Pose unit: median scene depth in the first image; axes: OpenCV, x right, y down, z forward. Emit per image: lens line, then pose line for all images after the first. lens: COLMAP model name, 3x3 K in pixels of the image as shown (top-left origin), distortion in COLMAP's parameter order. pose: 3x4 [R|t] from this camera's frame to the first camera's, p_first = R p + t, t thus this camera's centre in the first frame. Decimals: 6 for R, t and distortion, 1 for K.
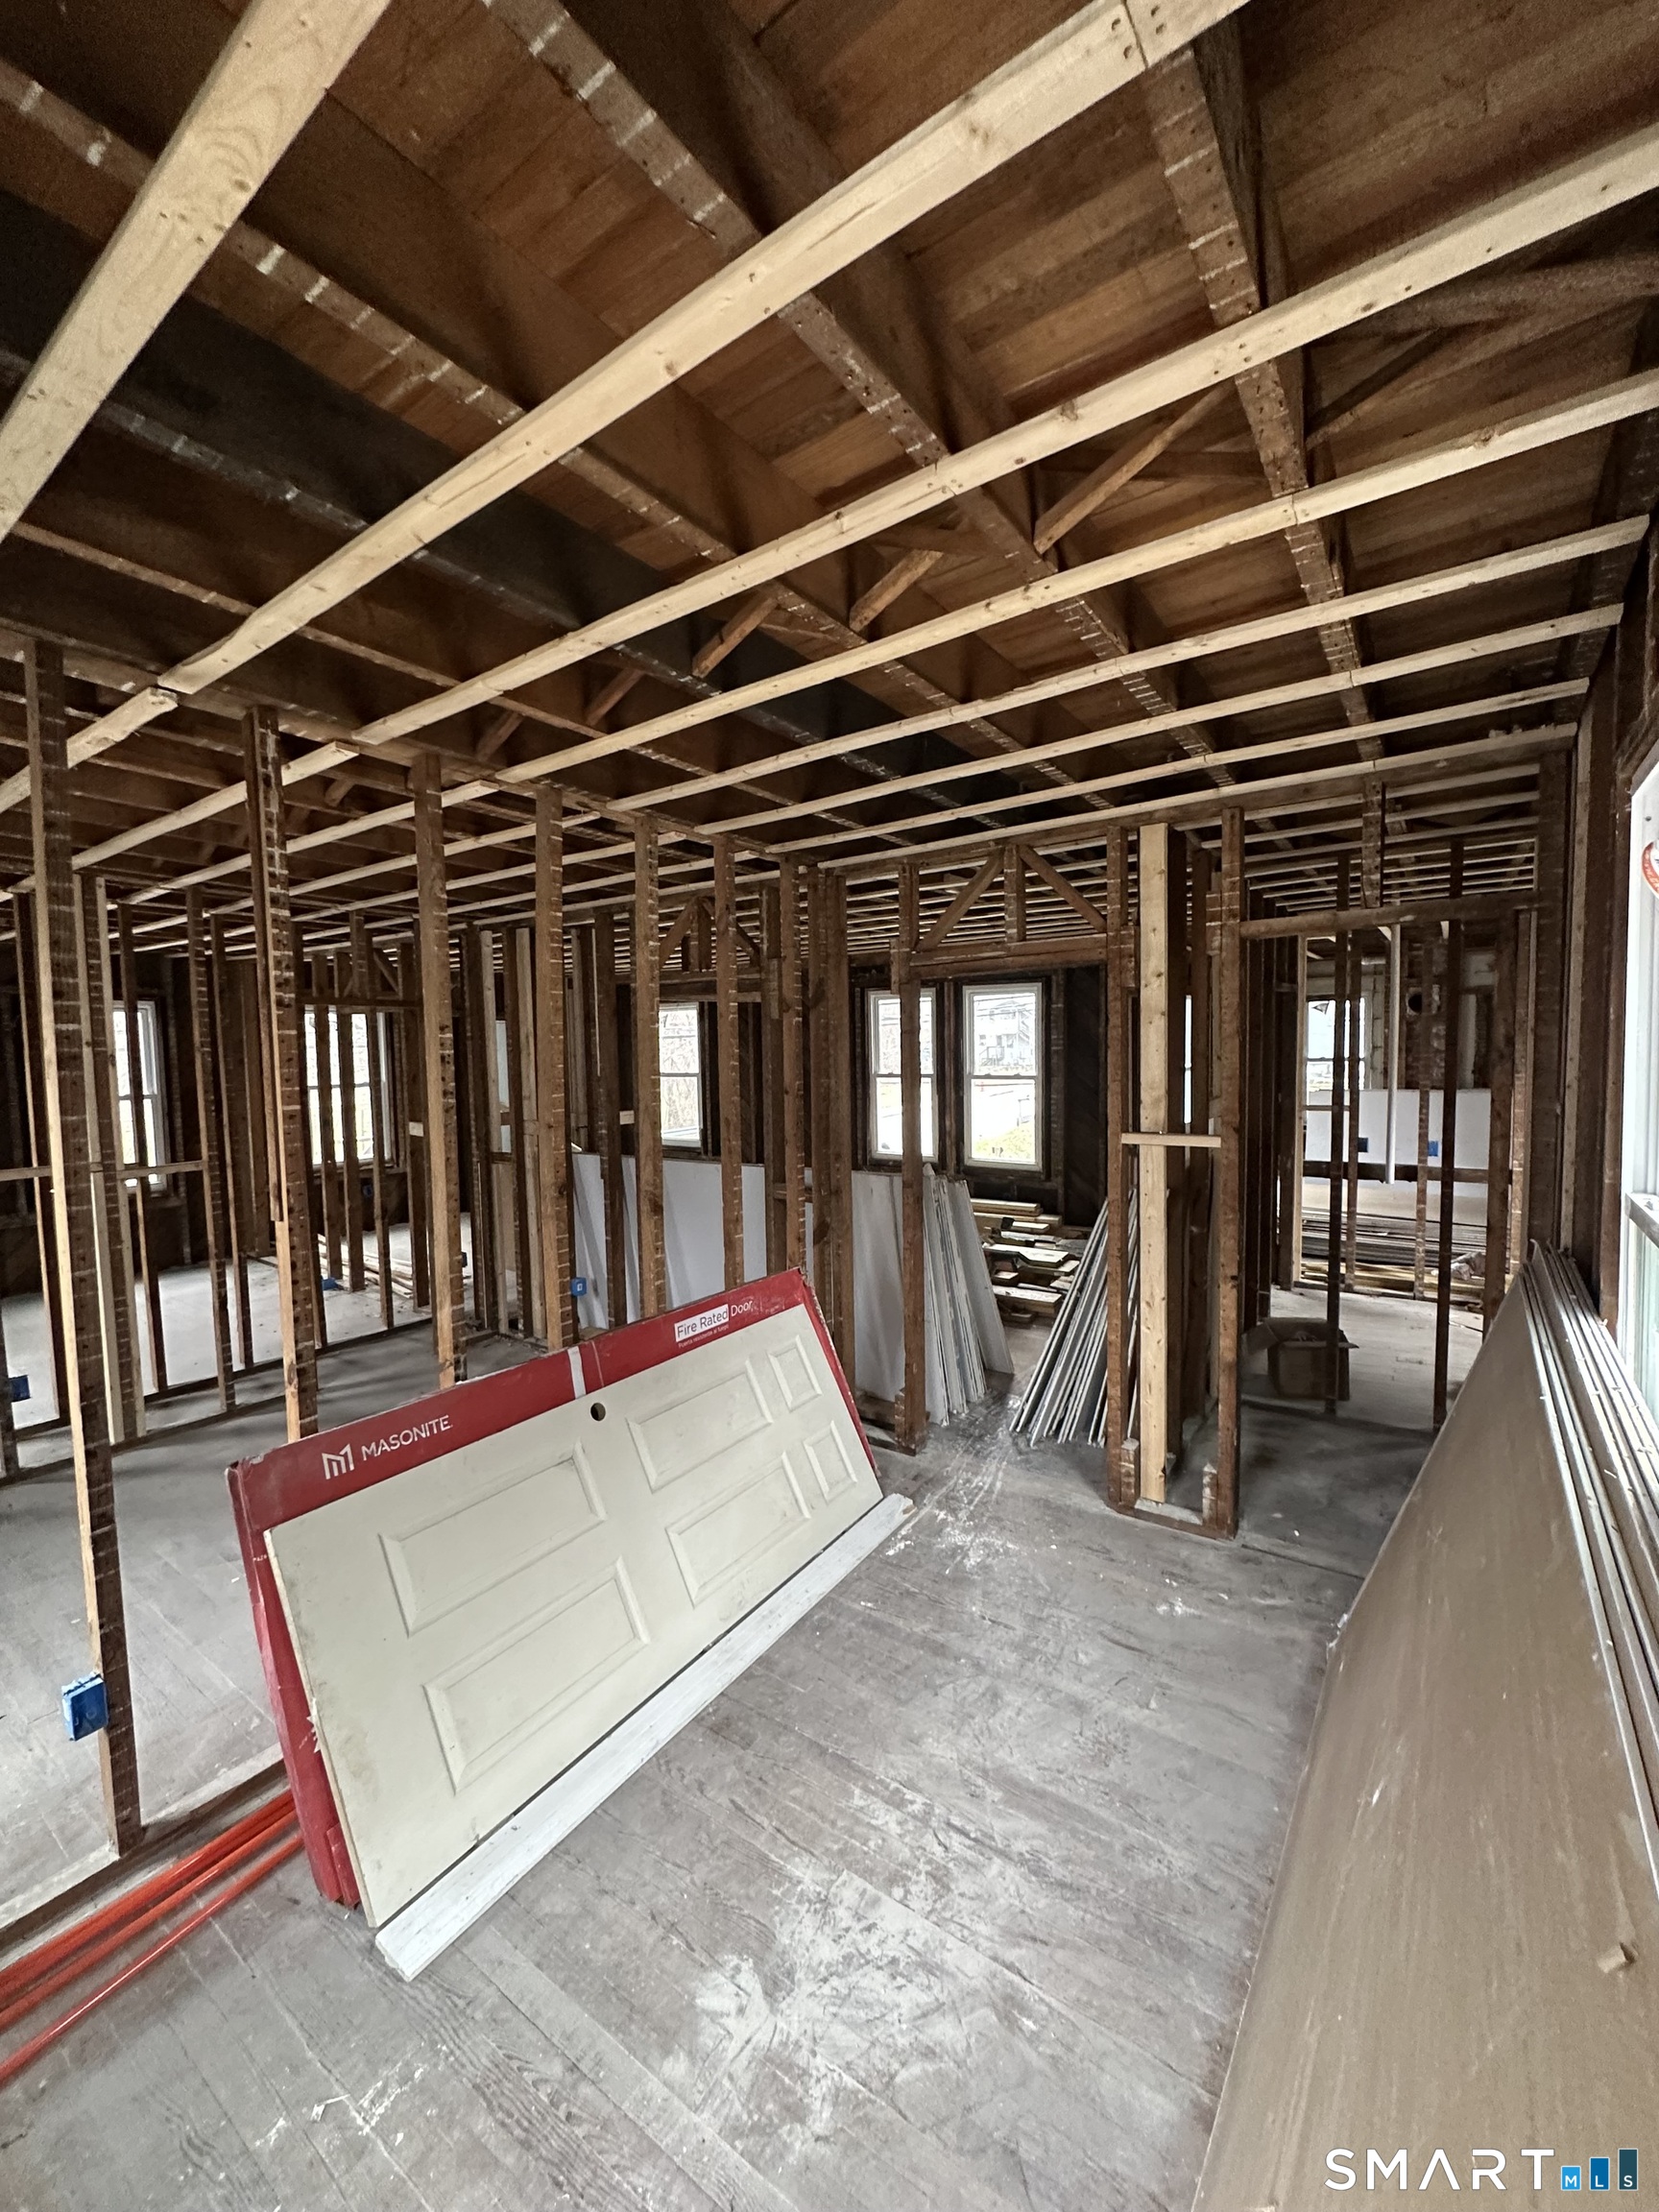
lens RADIAL K [[878.3, 0, 832.6], [0, 878.3, 1100.0], [0, 0, 1]] dist [-0.004467, 0.001146]
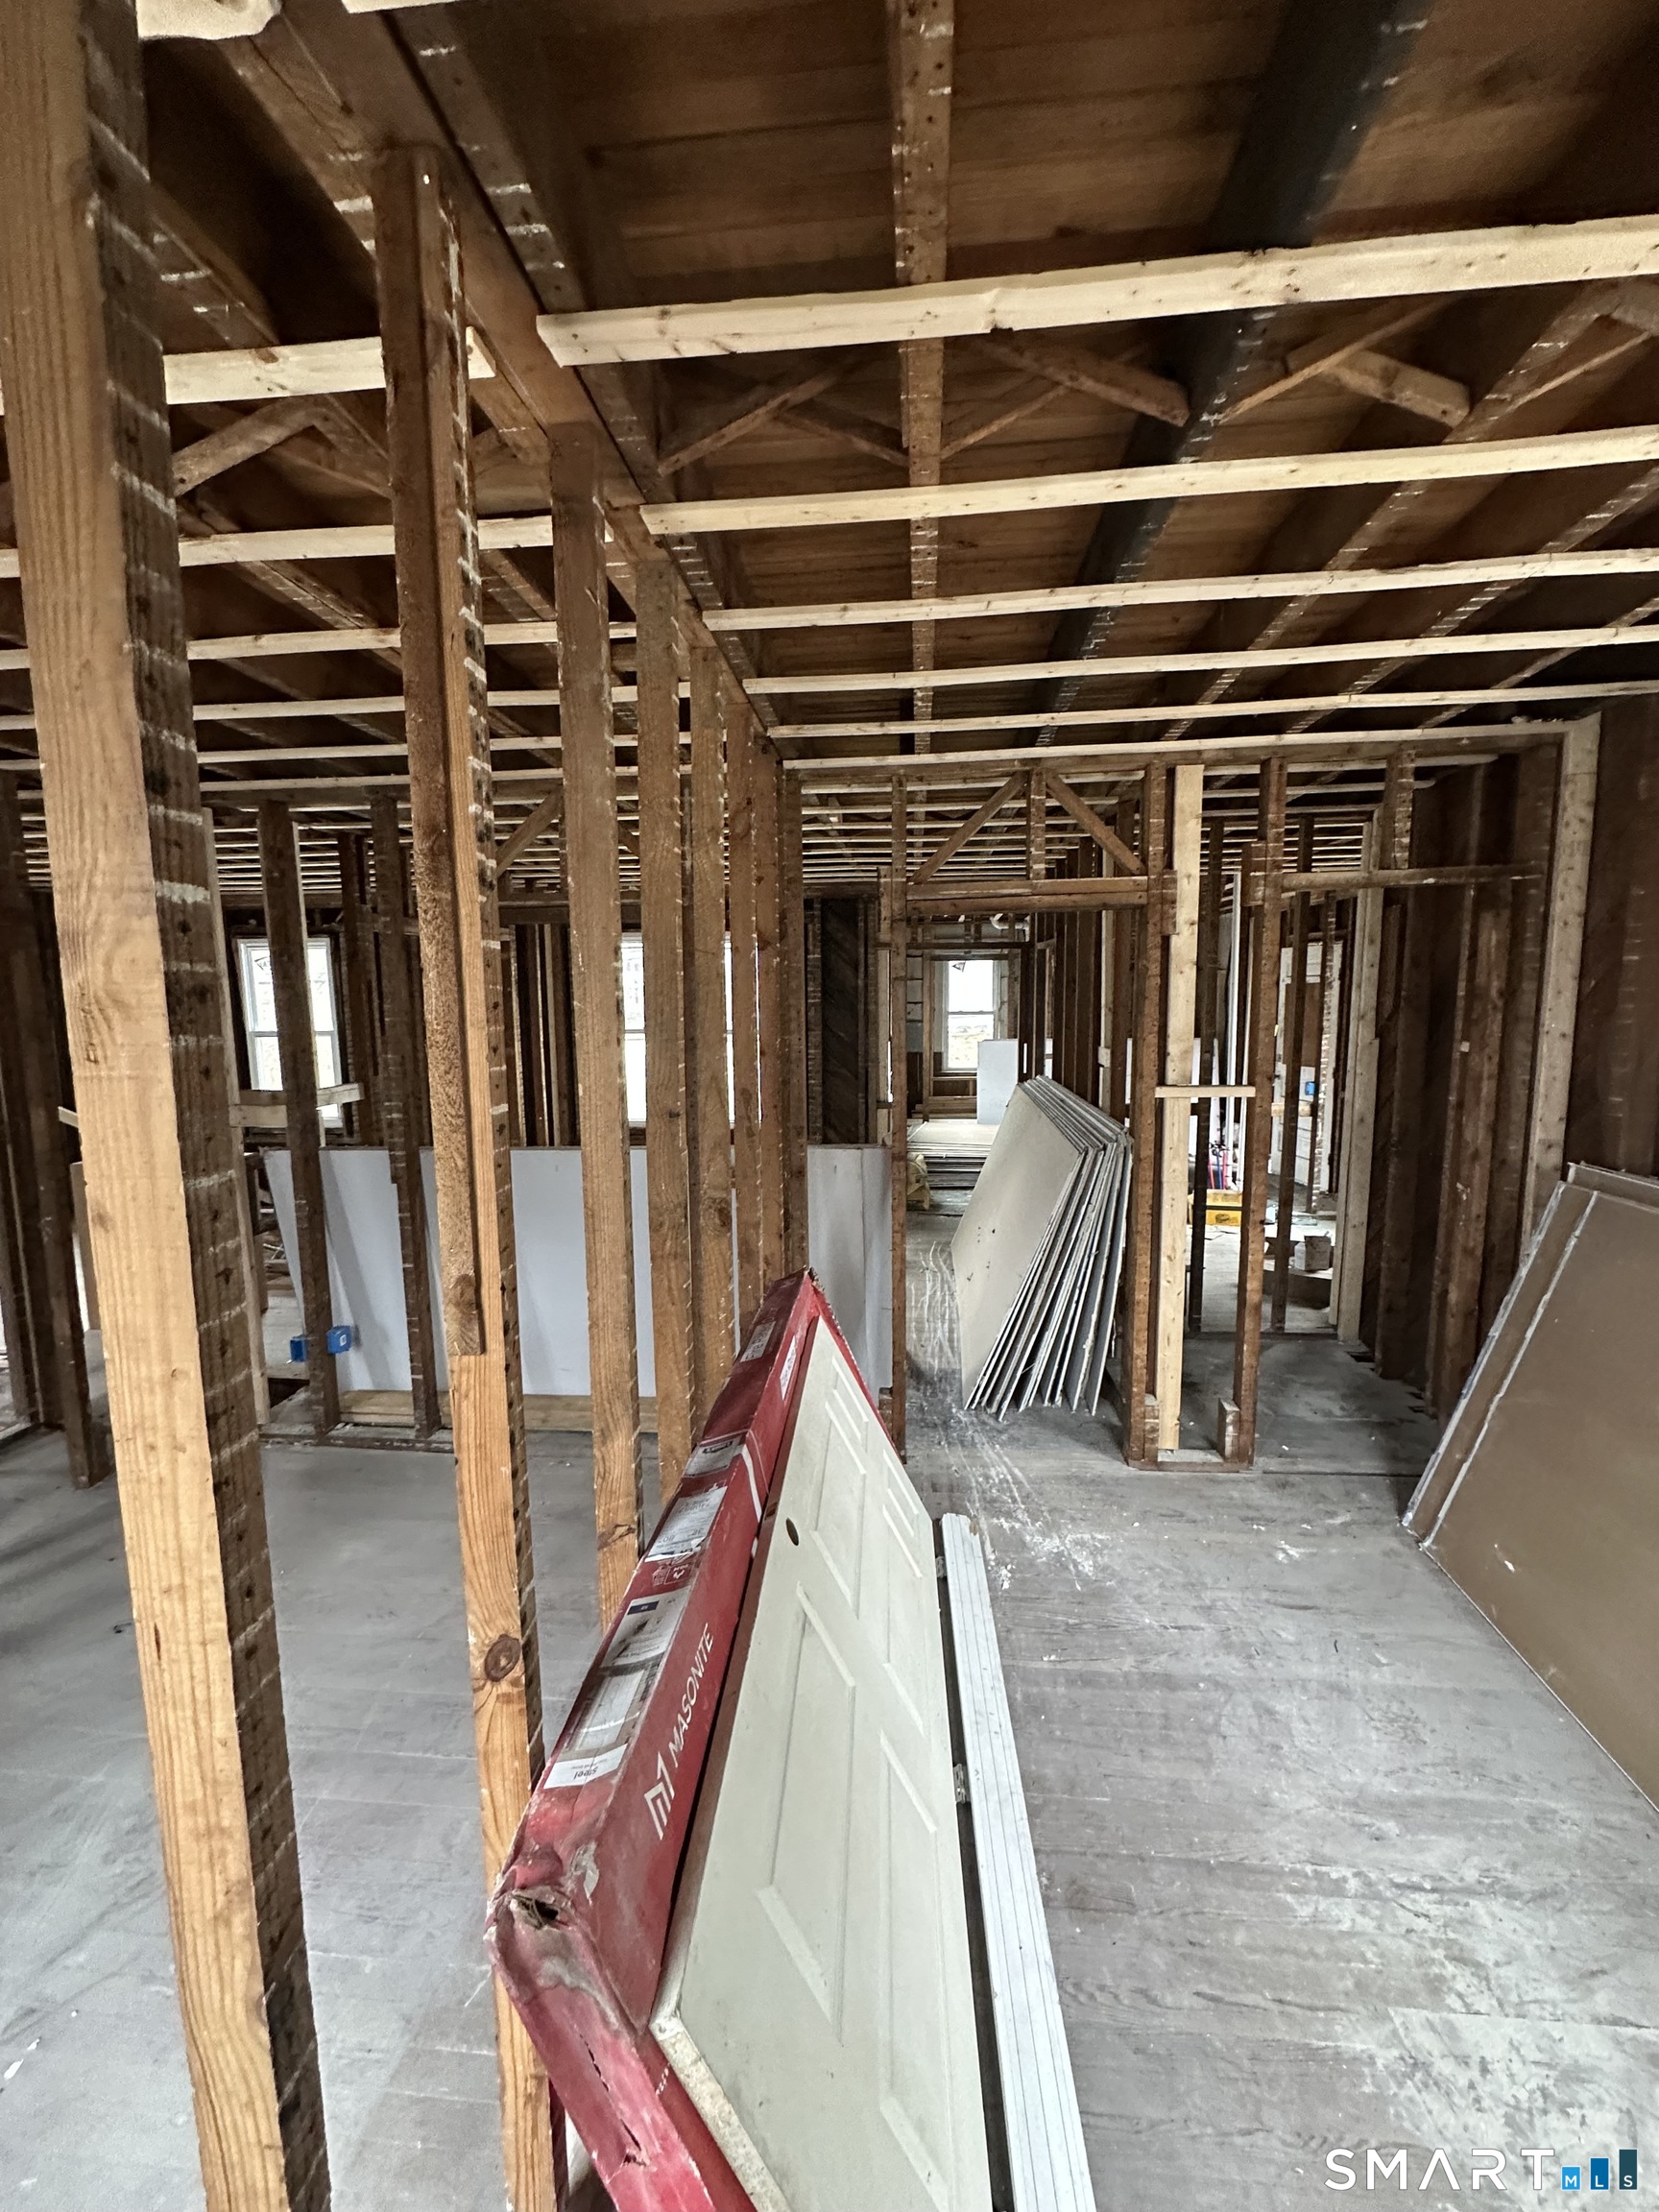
lens RADIAL K [[878.3, 0, 810.0], [0, 878.3, 1099.4], [0, 0, 1]] dist [-0.004467, 0.001146]
pose [[0.867860, -0.049211, 0.494366, -0.522101], [0.024186, 0.998087, 0.056894, -0.013718], [-0.496220, -0.037419, 0.867390, 0.382690]]
